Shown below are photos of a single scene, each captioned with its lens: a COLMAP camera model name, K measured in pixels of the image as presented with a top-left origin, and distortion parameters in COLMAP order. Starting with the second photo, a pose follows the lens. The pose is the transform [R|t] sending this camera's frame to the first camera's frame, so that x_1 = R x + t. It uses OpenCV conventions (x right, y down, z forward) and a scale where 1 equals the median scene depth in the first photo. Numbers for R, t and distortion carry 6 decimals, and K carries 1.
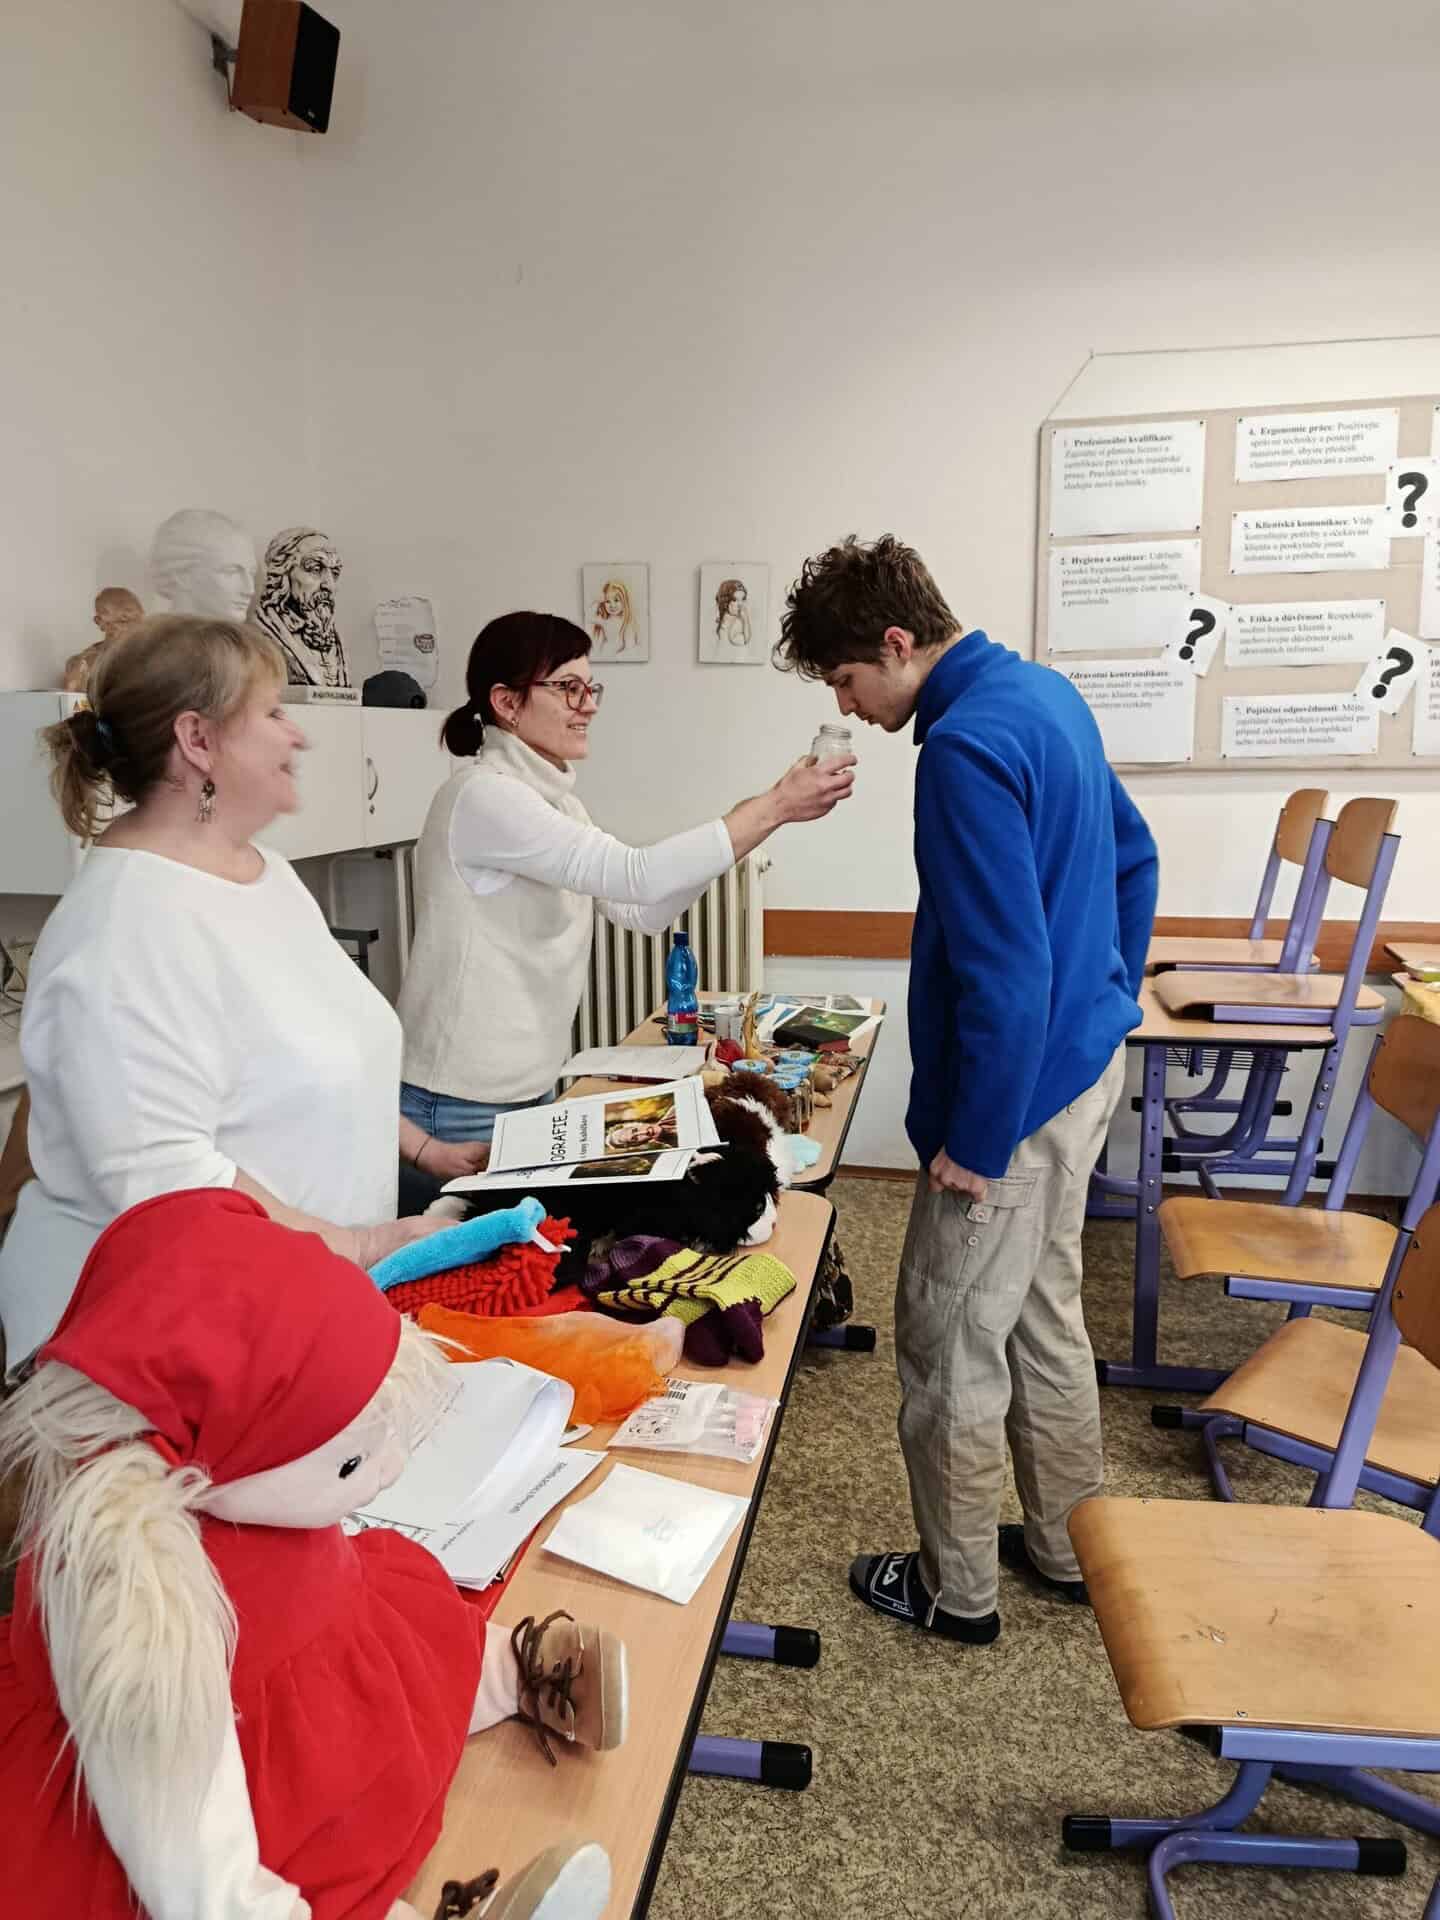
lens RADIAL K [[1318.4, 0, 722.6], [0, 1318.4, 967.6], [0, 0, 1]] dist [0.039211, -0.045565]
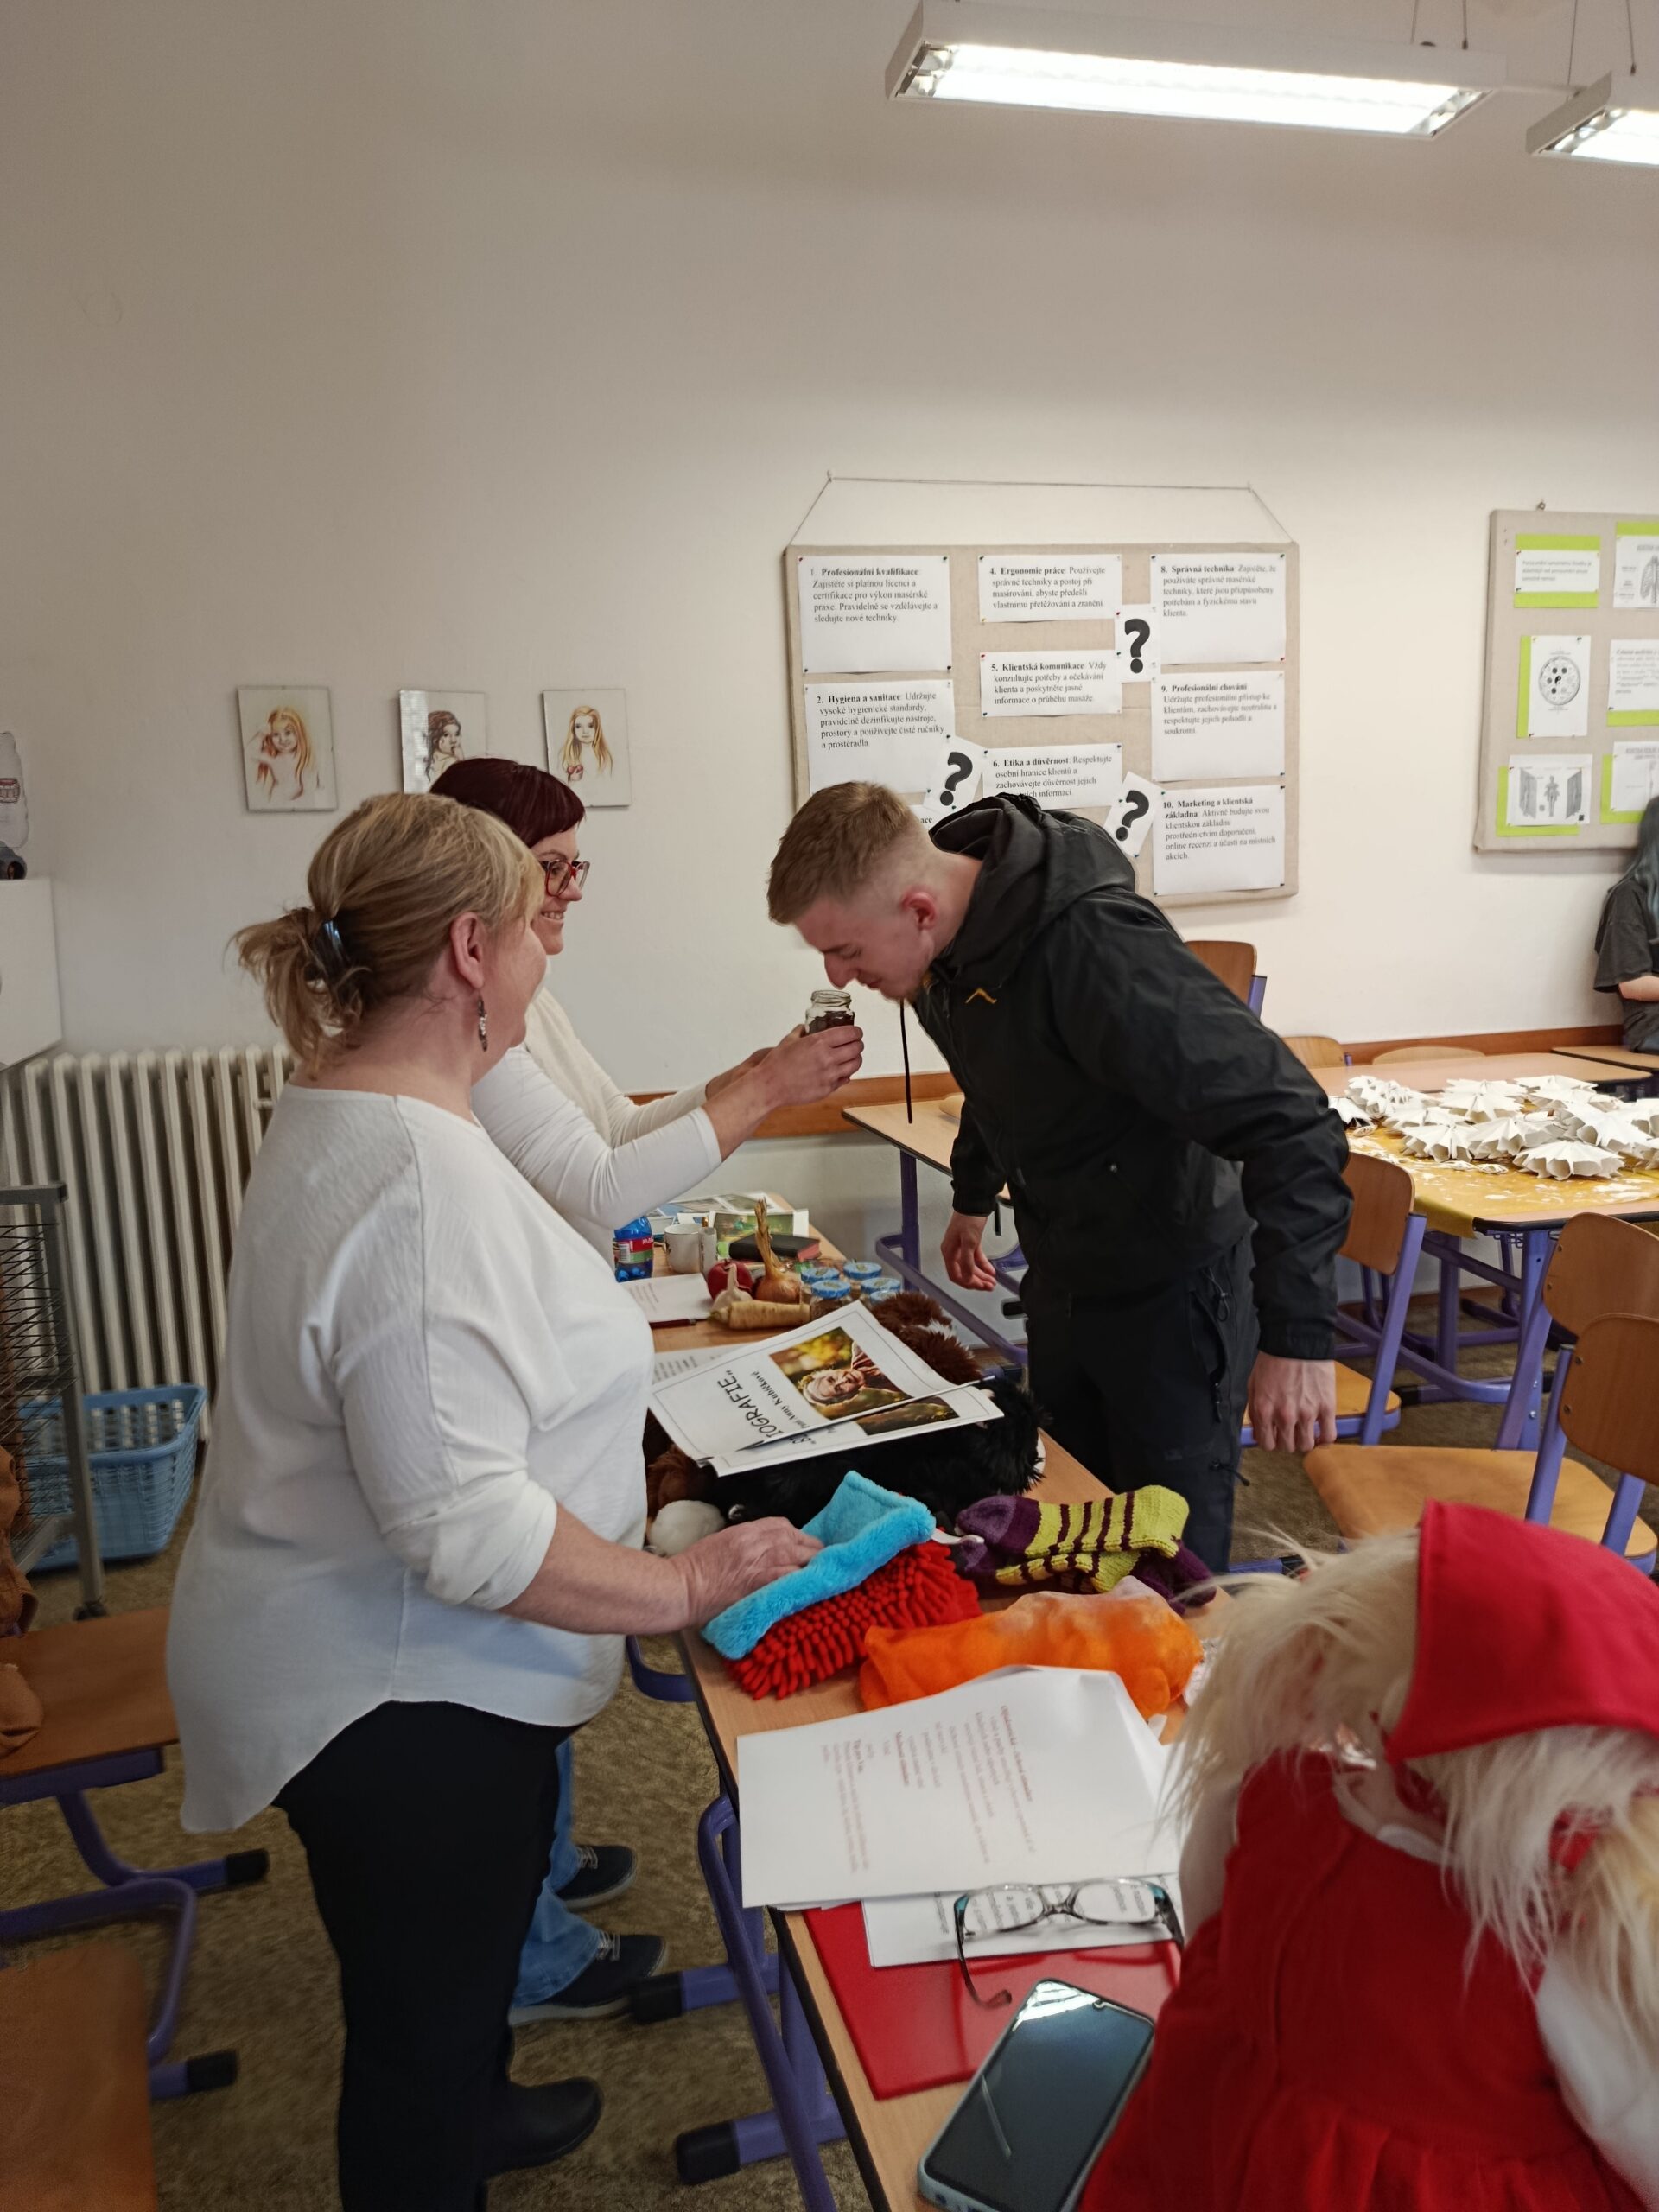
lens RADIAL K [[1518.9, 0, 857.2], [0, 1518.9, 1114.6], [0, 0, 1]] dist [0.039211, -0.045565]
pose [[0.902127, -0.096634, 0.420510, -0.199518], [0.103761, 0.994584, 0.005956, -0.023106], [-0.418808, 0.038260, 0.907268, 0.039642]]
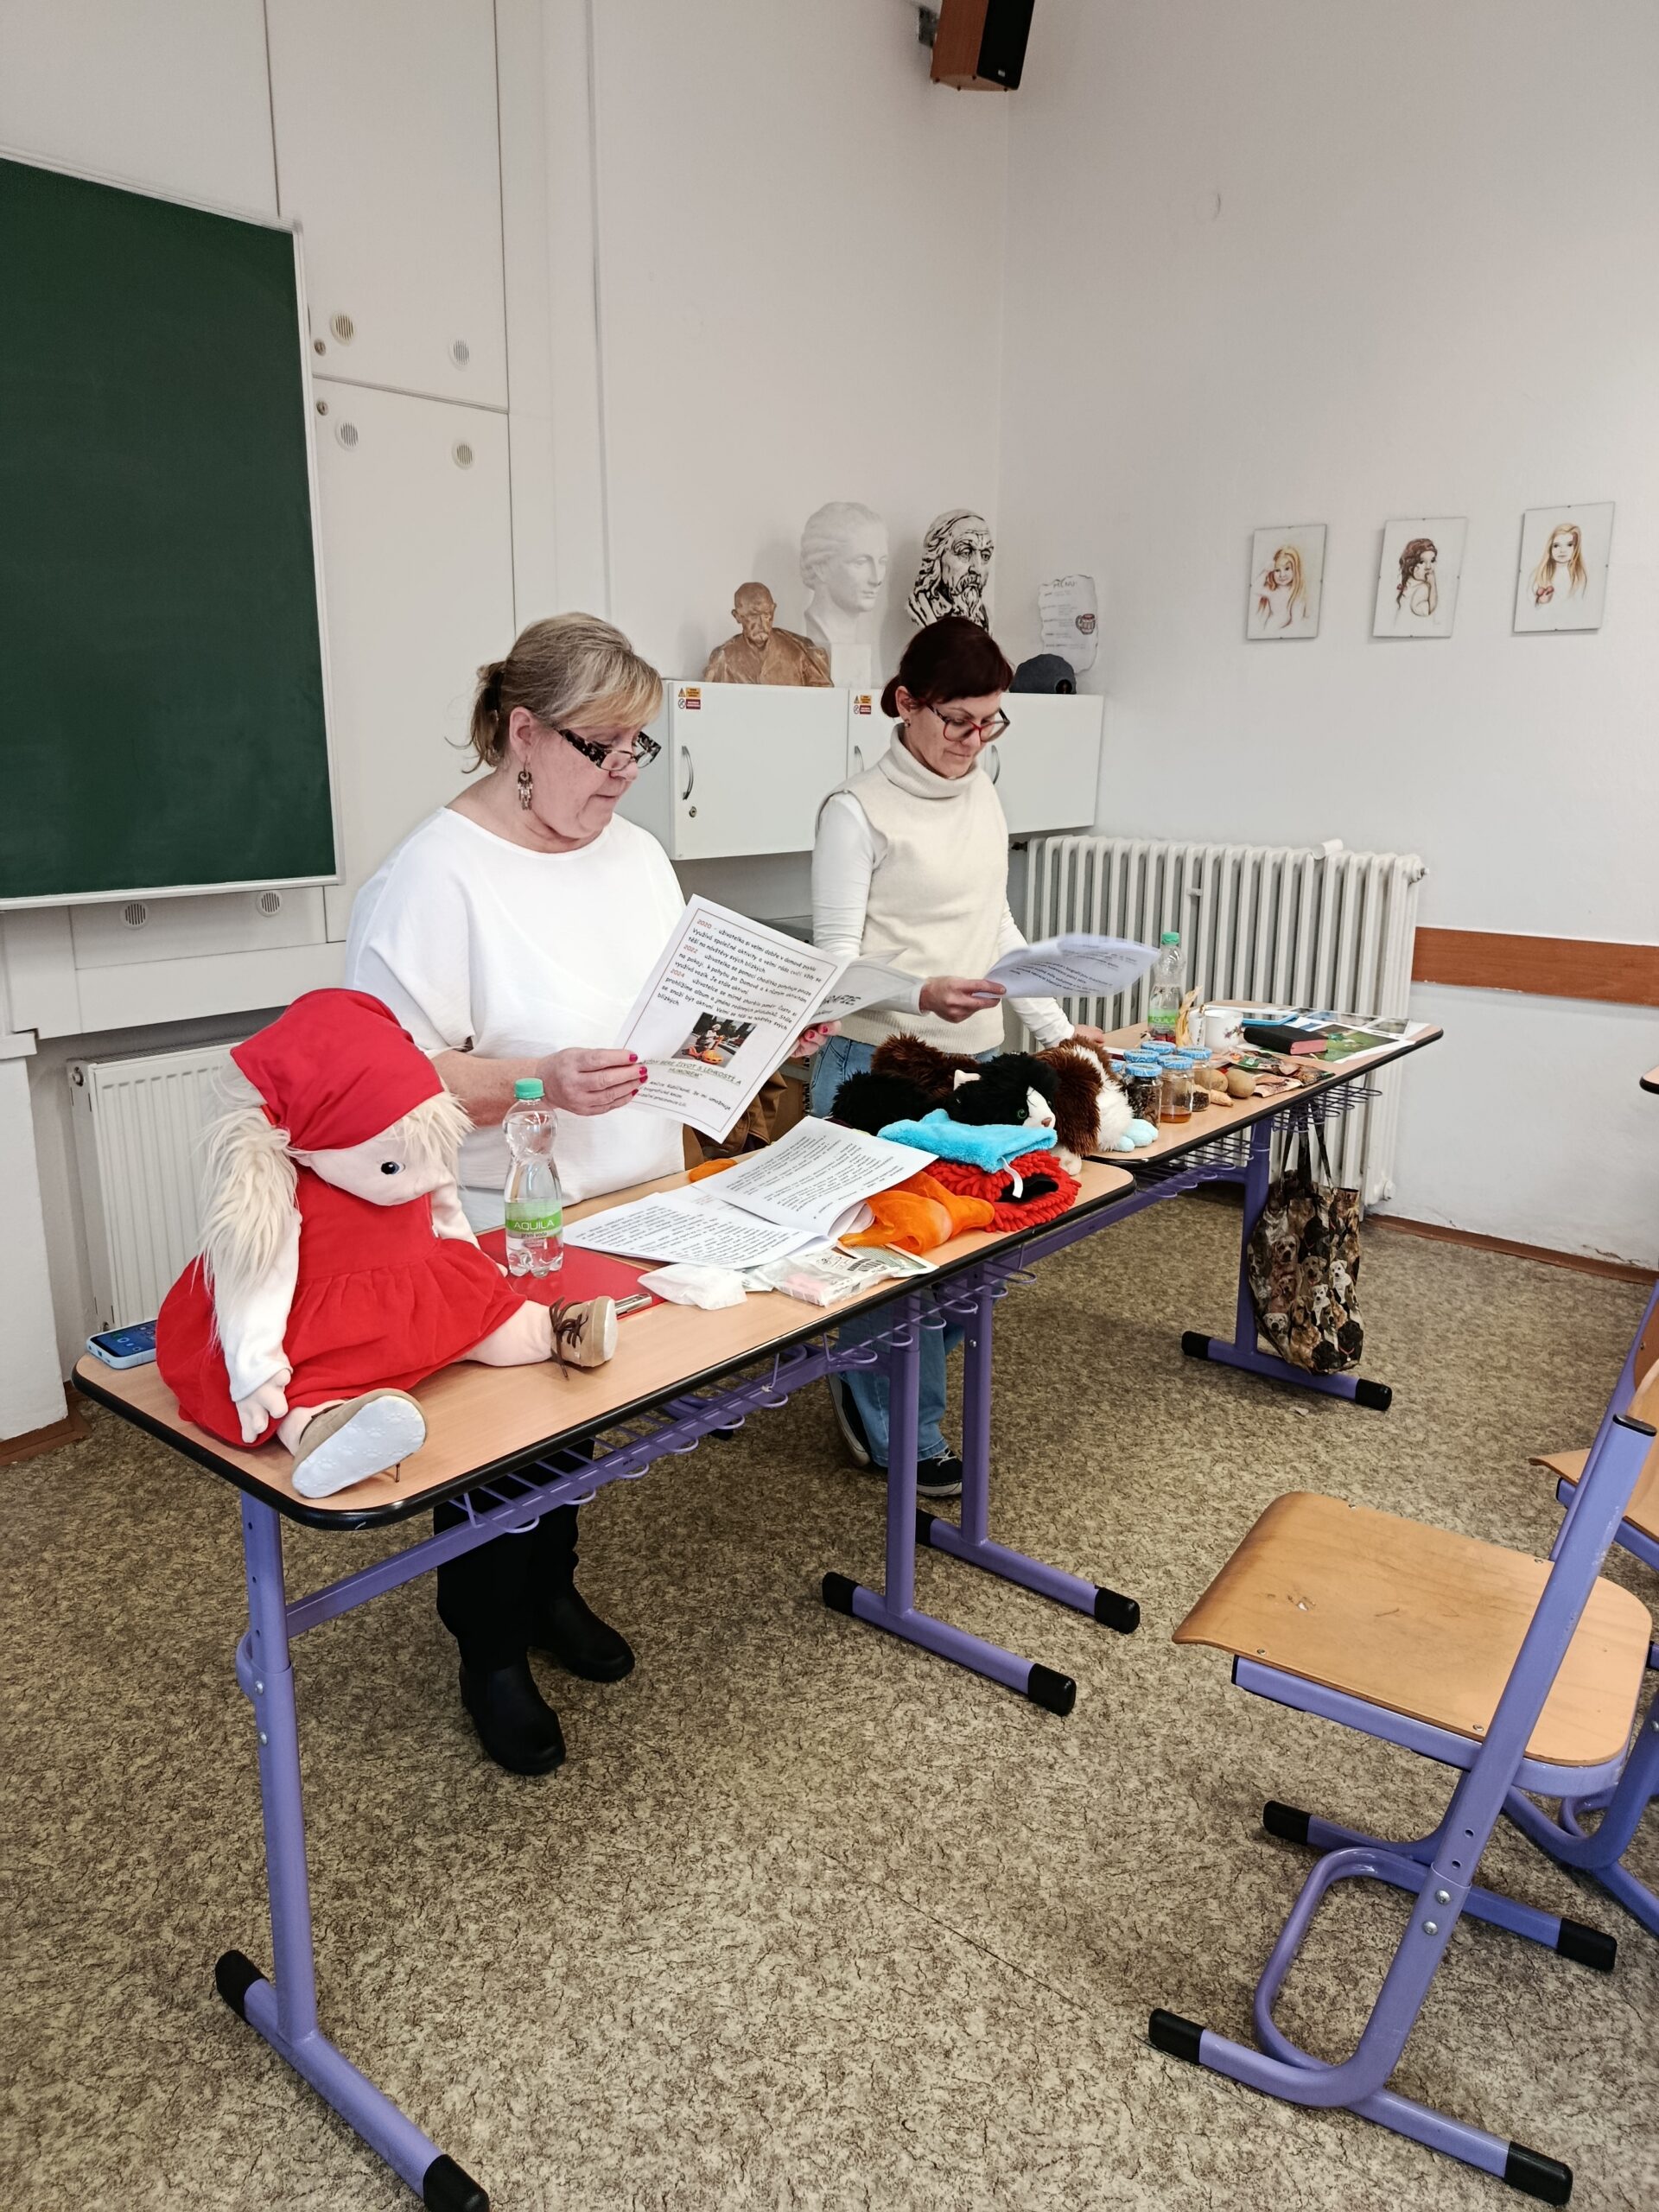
lens RADIAL K [[1518.9, 0, 842.9], [0, 1518.9, 1106.8], [0, 0, 1]] dist [0.039211, -0.045565]
pose [[0.875051, 0.124175, -0.467831, 0.206472], [-0.090598, 0.991469, 0.093705, 0.015076], [0.475476, -0.039612, 0.878836, -0.073418]]
